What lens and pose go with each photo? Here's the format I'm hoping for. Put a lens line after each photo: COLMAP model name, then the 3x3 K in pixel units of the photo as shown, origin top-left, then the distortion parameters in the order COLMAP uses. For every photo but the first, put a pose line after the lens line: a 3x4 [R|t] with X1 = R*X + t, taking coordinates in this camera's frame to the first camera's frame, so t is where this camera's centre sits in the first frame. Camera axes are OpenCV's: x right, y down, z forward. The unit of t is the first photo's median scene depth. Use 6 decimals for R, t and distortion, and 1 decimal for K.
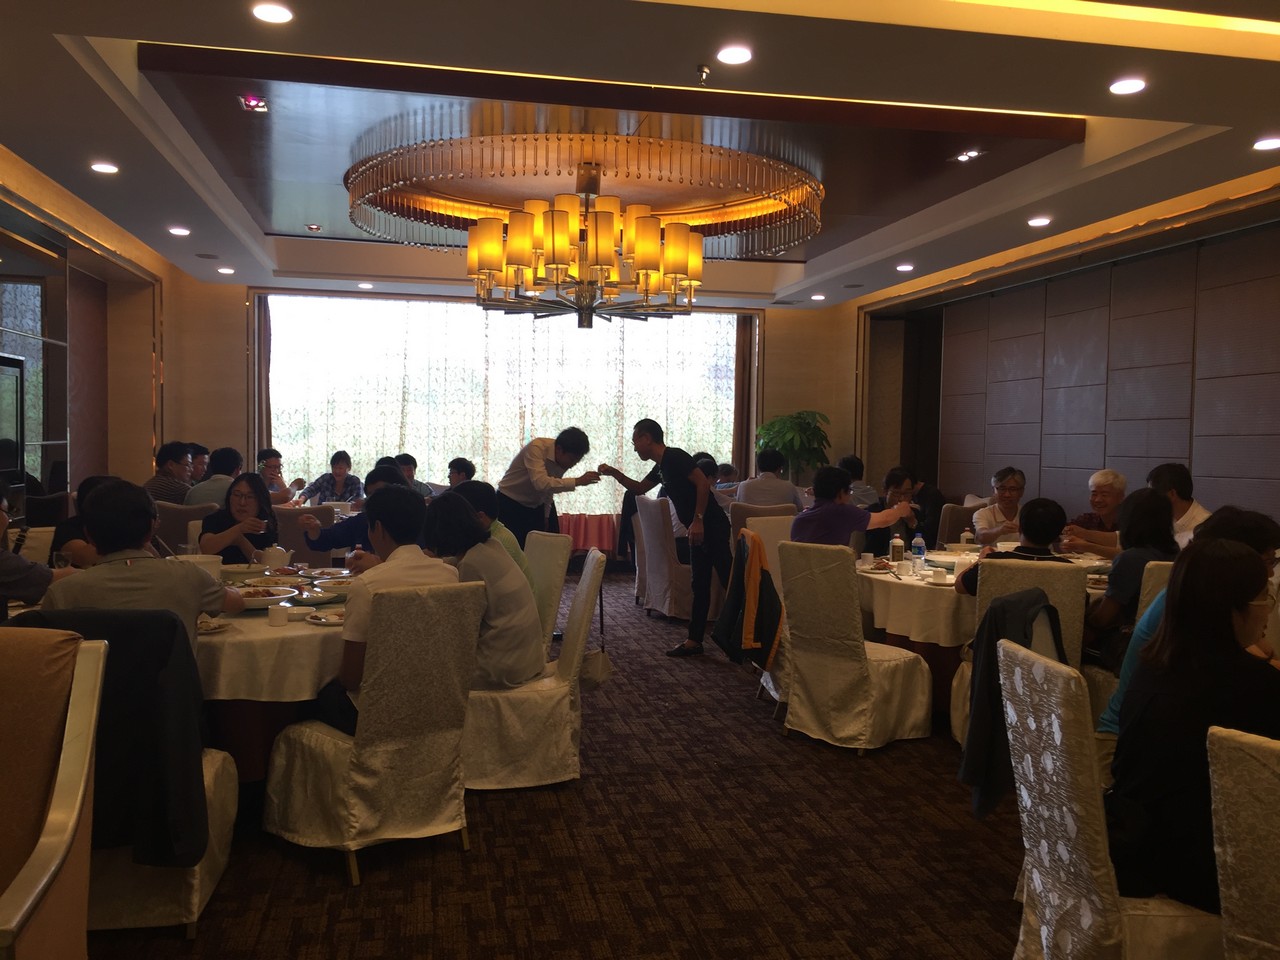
lens RADIAL K [[1140.2, 0, 641.8], [0, 1140.2, 481.9], [0, 0, 1]] dist [0.100998, -0.113797]
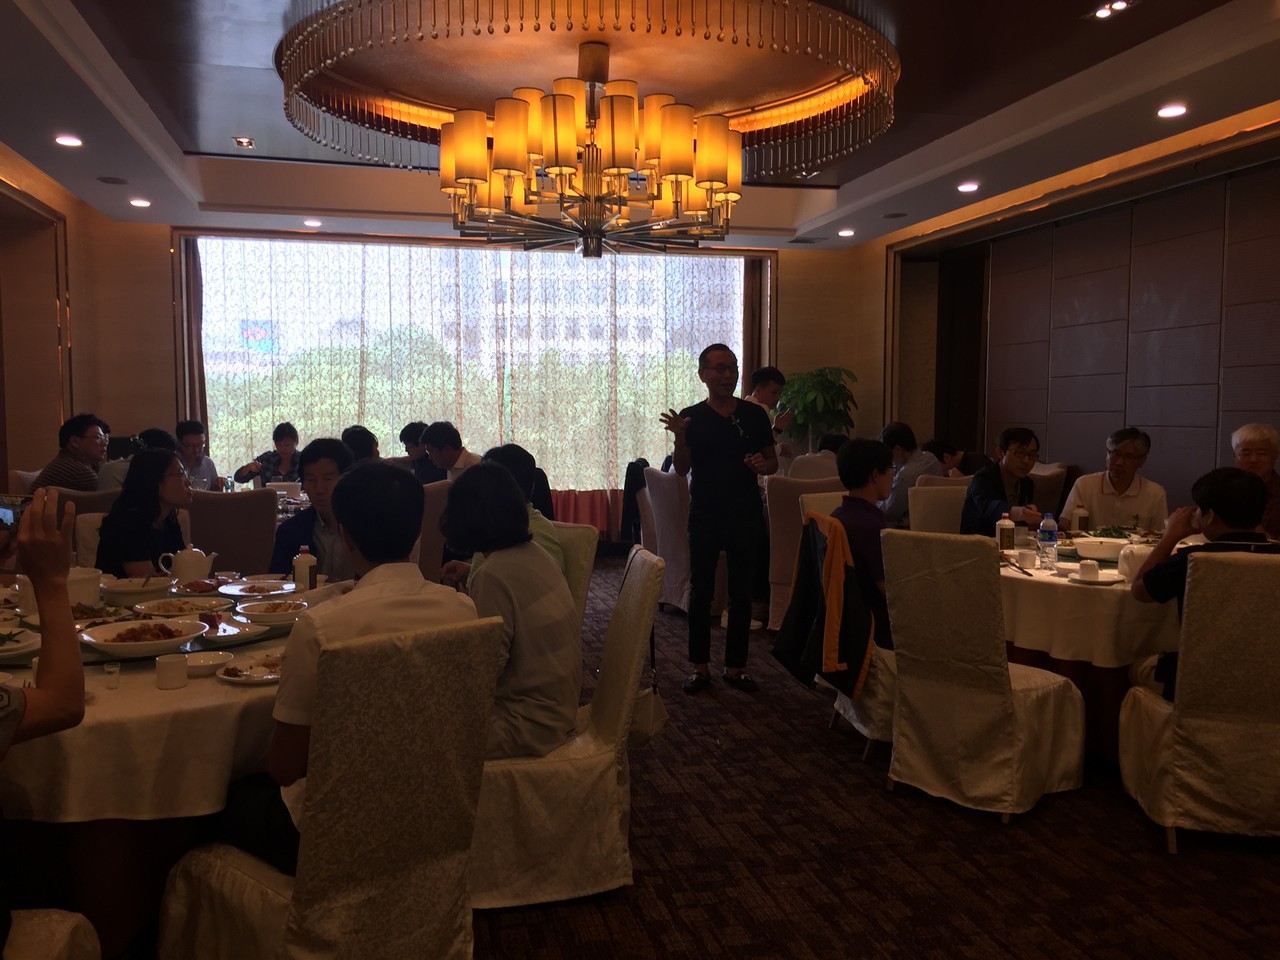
lens RADIAL K [[1140.2, 0, 637.1], [0, 1140.2, 483.2], [0, 0, 1]] dist [0.100998, -0.113797]
pose [[0.999436, -0.017642, 0.028575, -0.053188], [0.016854, 0.999478, 0.027569, -0.000750], [-0.029046, -0.027072, 0.999211, 0.250438]]
